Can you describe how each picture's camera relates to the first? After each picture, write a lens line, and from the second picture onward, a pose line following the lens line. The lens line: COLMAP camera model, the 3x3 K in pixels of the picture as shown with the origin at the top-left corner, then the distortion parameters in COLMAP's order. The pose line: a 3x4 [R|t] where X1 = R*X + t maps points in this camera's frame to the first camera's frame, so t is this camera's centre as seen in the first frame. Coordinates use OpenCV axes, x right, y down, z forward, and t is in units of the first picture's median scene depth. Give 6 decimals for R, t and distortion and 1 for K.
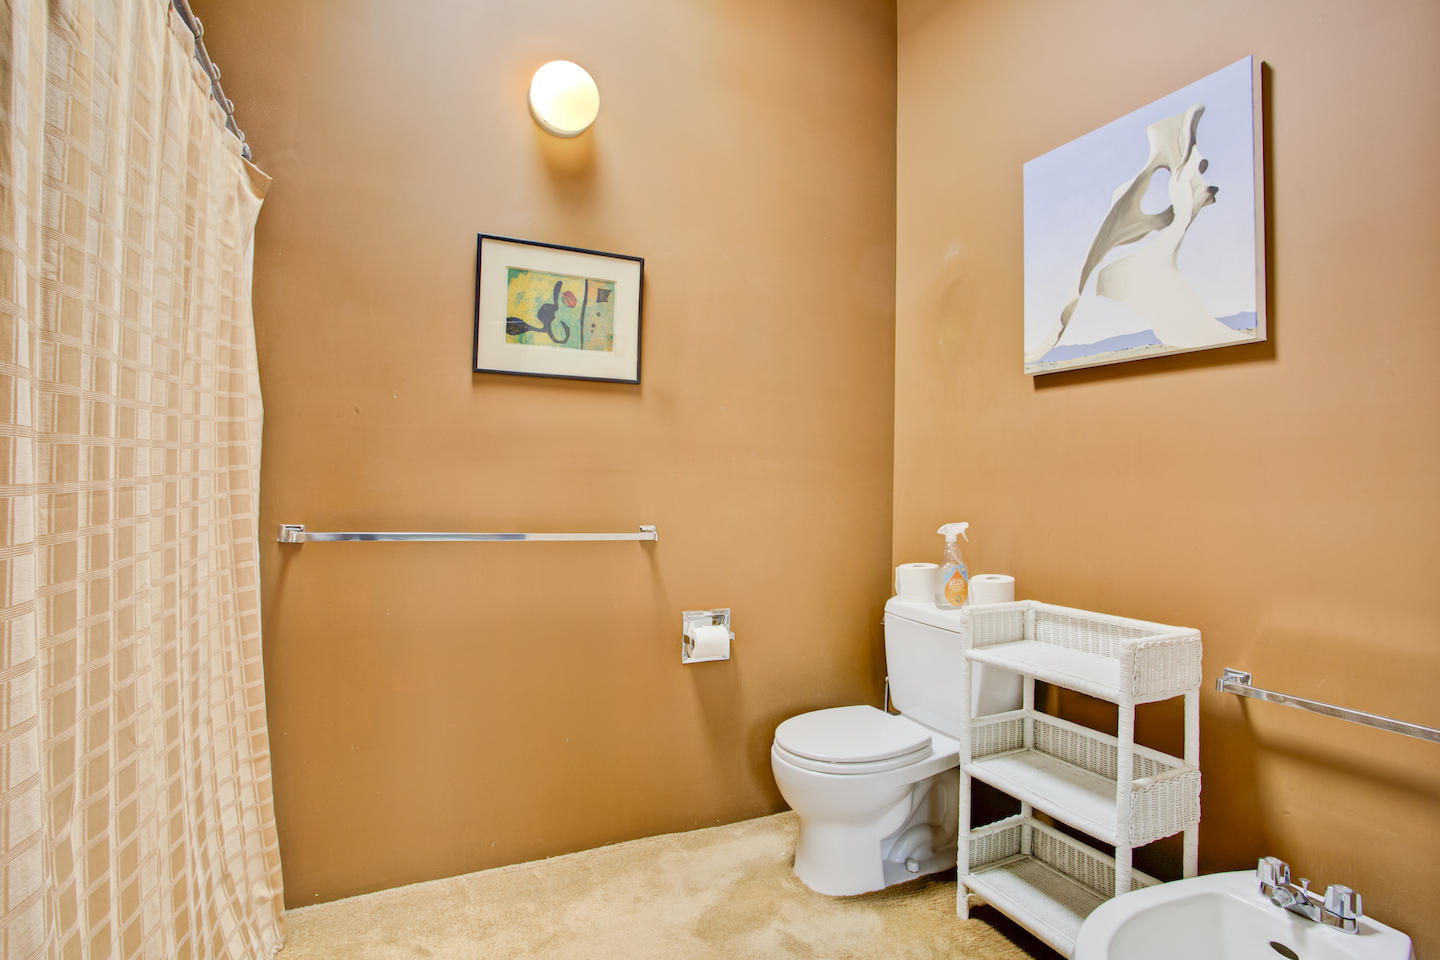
lens RADIAL K [[718.6, 0, 724.1], [0, 718.6, 468.8], [0, 0, 1]] dist [-0.081480, 0.039610]
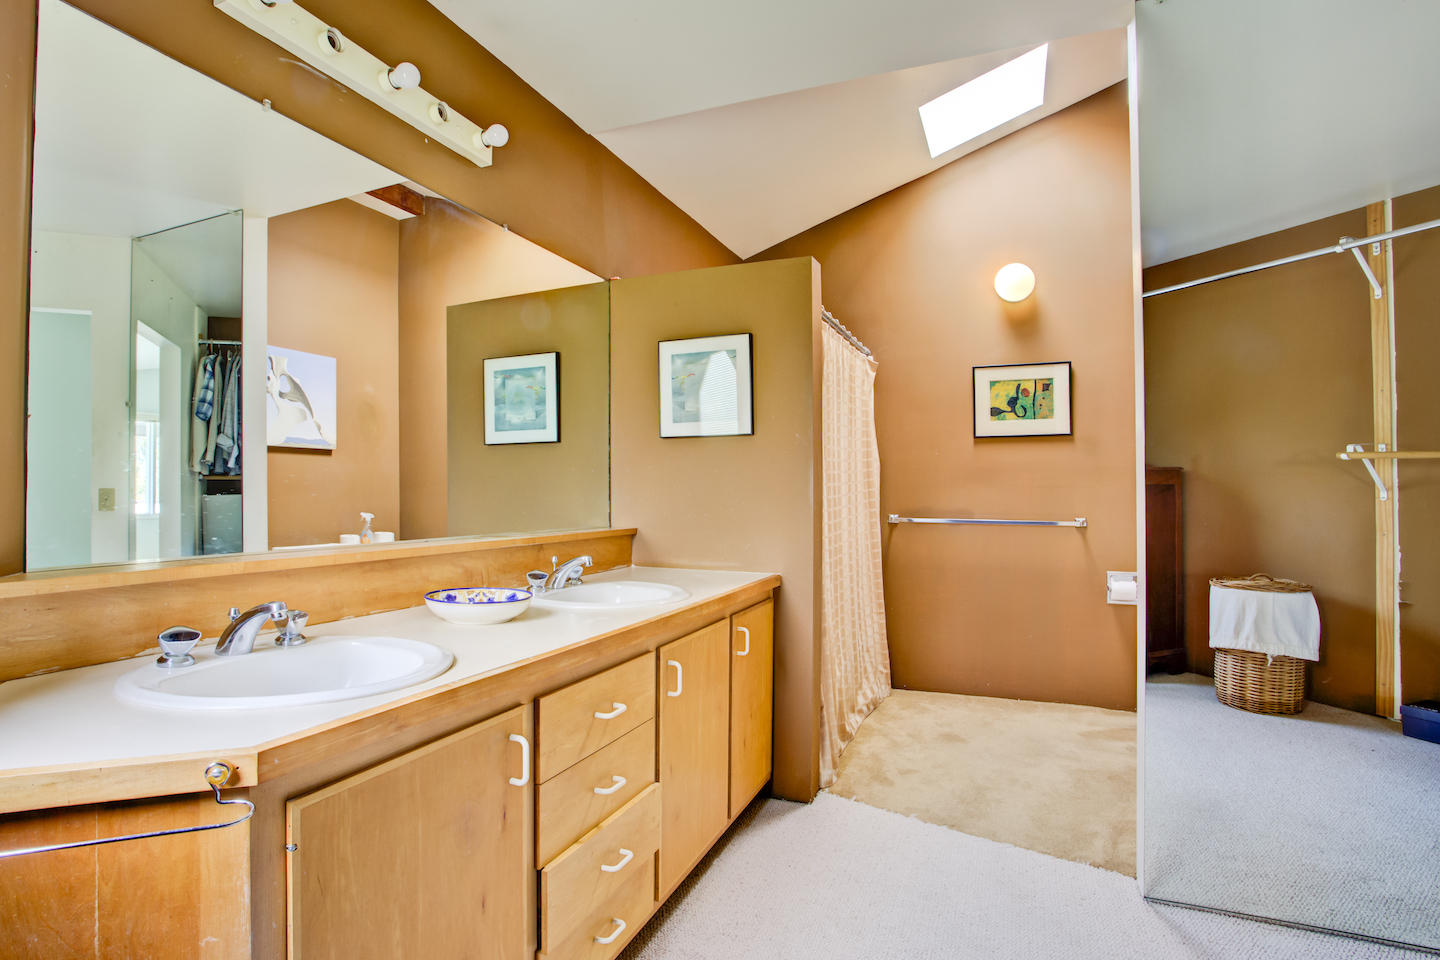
lens RADIAL K [[718.6, 0, 724.1], [0, 718.6, 468.8], [0, 0, 1]] dist [-0.081480, 0.039610]
pose [[0.673033, -0.044180, -0.738291, 0.610929], [0.022685, 0.998978, -0.039100, 0.008899], [0.739264, 0.009568, 0.673348, -0.805568]]
